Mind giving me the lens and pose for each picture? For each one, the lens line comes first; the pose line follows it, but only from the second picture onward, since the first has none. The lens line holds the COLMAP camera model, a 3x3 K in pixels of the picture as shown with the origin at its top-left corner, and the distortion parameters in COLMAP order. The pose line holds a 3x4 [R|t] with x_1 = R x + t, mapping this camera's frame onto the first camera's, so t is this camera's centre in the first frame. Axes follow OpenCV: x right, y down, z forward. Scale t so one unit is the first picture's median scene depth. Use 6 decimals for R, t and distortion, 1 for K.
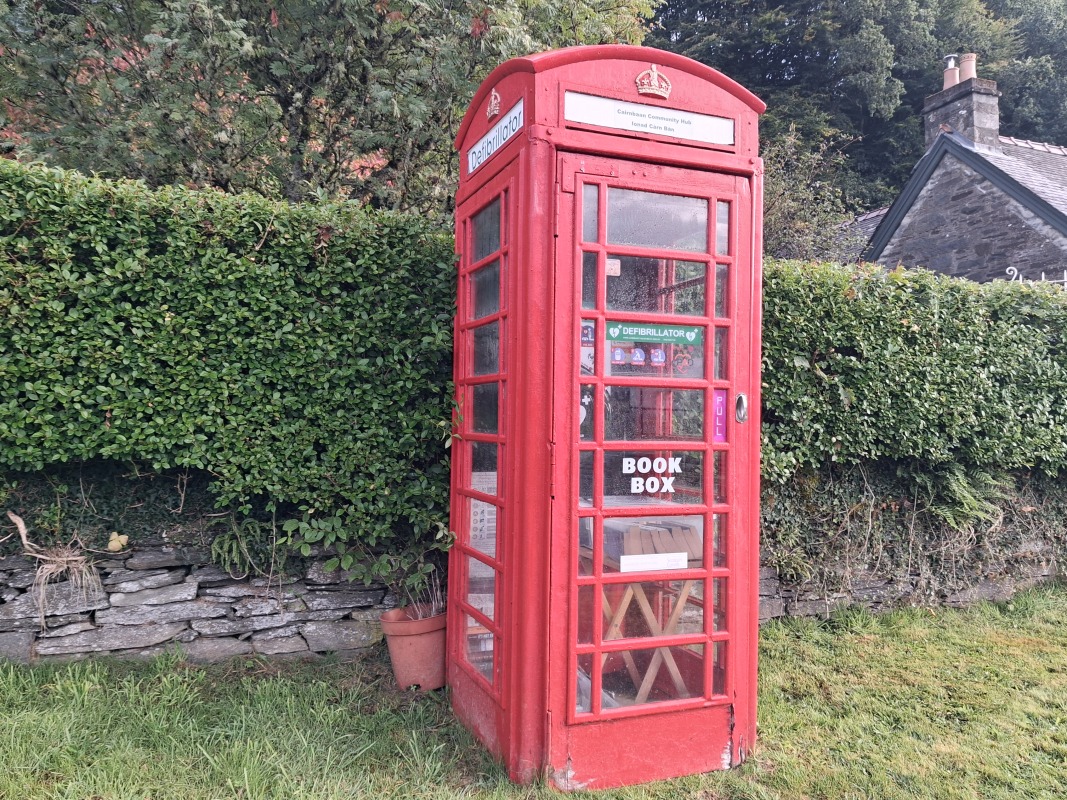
lens RADIAL K [[839.7, 0, 526.2], [0, 839.7, 393.0], [0, 0, 1]] dist [0.045856, -0.039227]
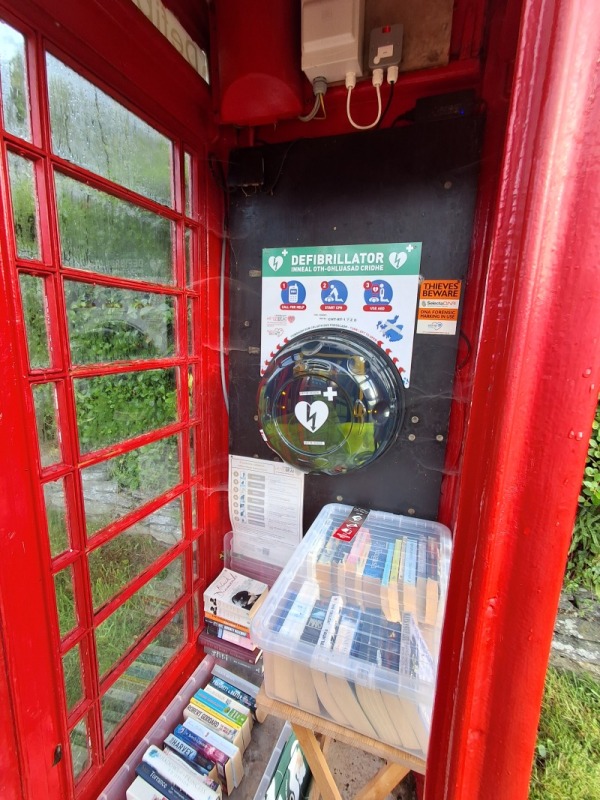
lens RADIAL K [[367.7, 0, 301.4], [0, 367.7, 401.6], [0, 0, 1]] dist [0.016508, 0.000194]
pose [[0.766594, 0.136301, -0.627500, 0.251206], [-0.004348, 0.978292, 0.207186, -0.049110], [0.642118, -0.156099, 0.750545, 0.785349]]
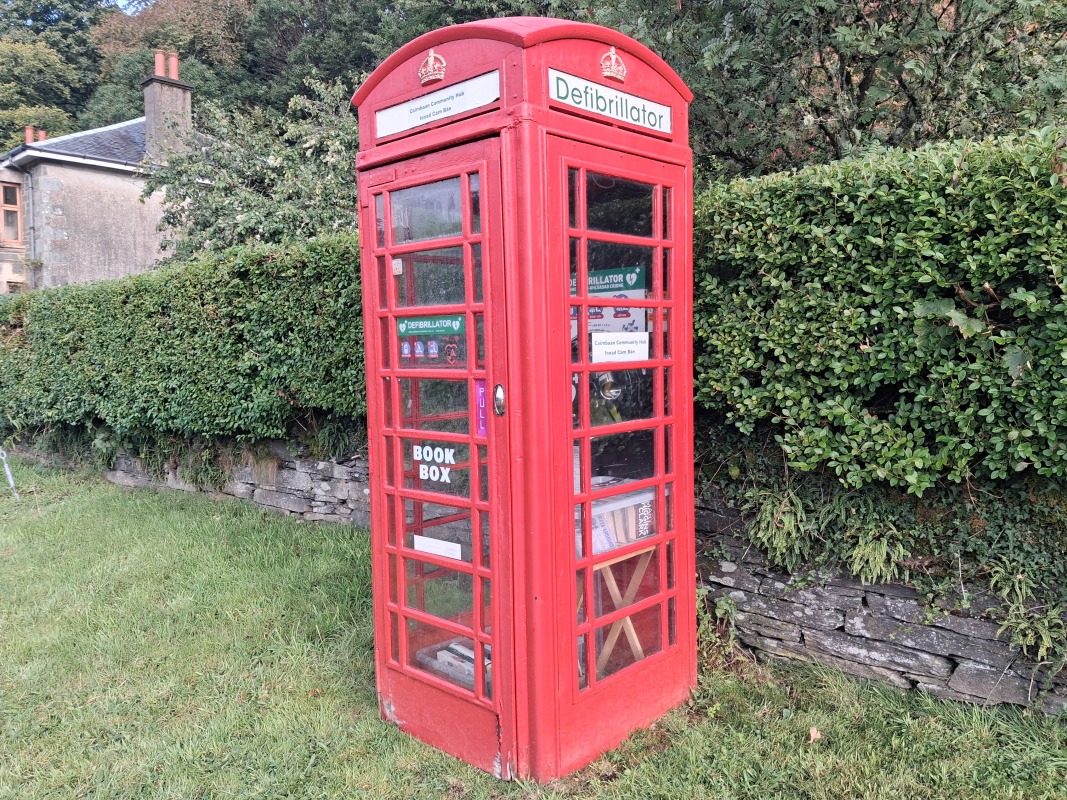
lens RADIAL K [[839.7, 0, 559.3], [0, 839.7, 382.7], [0, 0, 1]] dist [0.045856, -0.039227]
pose [[0.431329, 0.019287, -0.901989, 0.959179], [0.058473, 0.997072, 0.049281, -0.036156], [0.900298, -0.073998, 0.428938, 0.591165]]
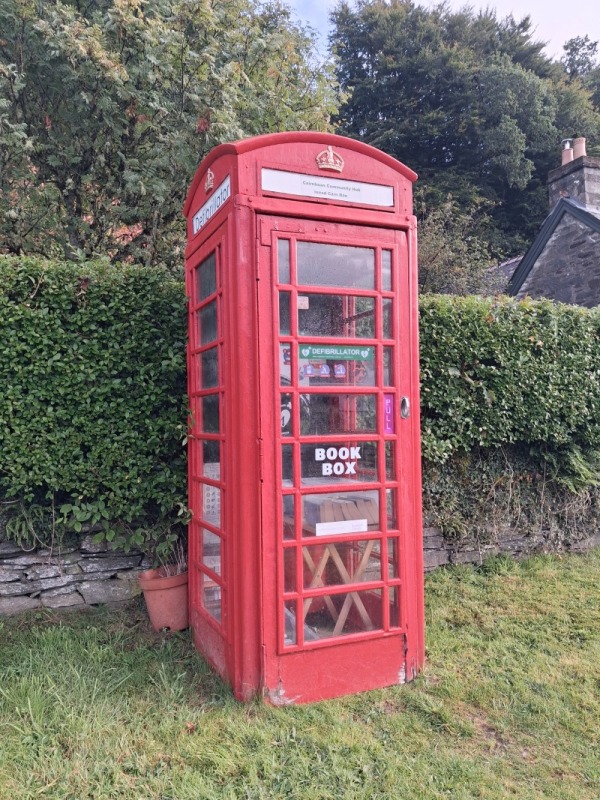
lens RADIAL K [[629.6, 0, 266.4], [0, 629.6, 403.6], [0, 0, 1]] dist [0.045856, -0.039227]
pose [[0.999426, -0.031830, 0.011614, 0.025062], [0.031800, 0.999490, 0.002762, 0.001959], [-0.011696, -0.002391, 0.999929, 0.019997]]
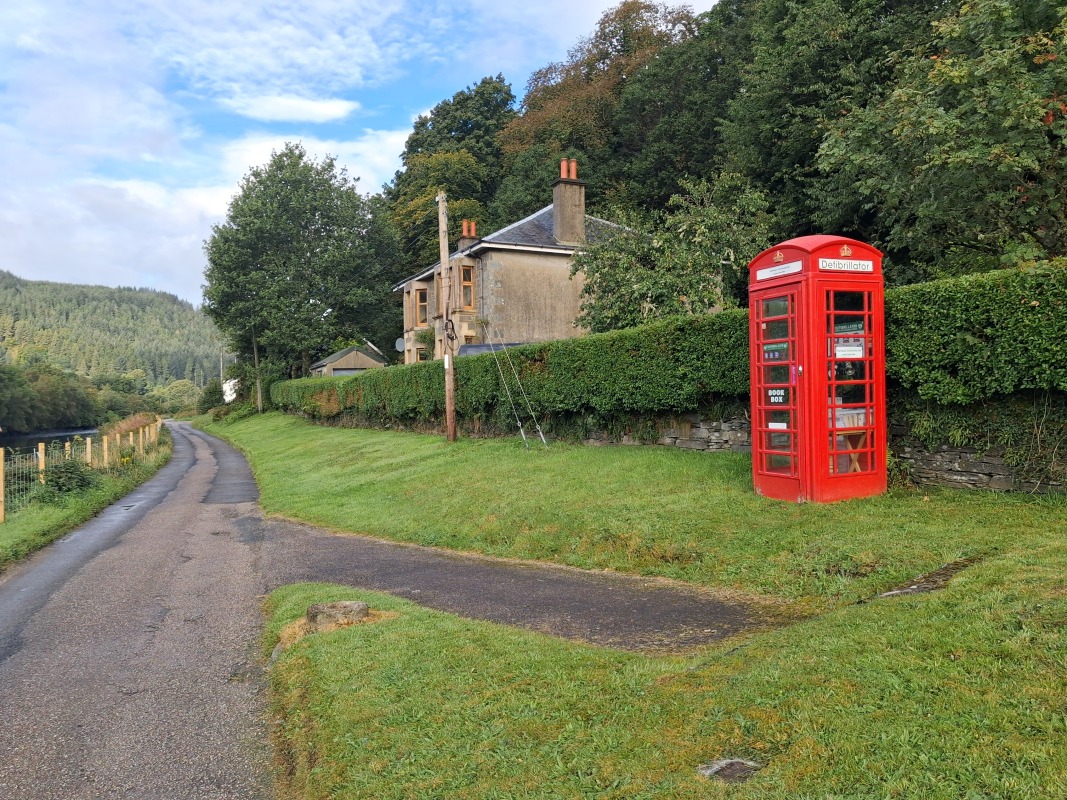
lens RADIAL K [[839.7, 0, 543.7], [0, 839.7, 407.7], [0, 0, 1]] dist [0.045856, -0.039227]
pose [[0.036111, 0.002985, -0.999343, 2.512866], [0.059877, 0.998192, 0.005145, 0.062715], [0.997552, -0.060024, 0.035867, 0.085562]]
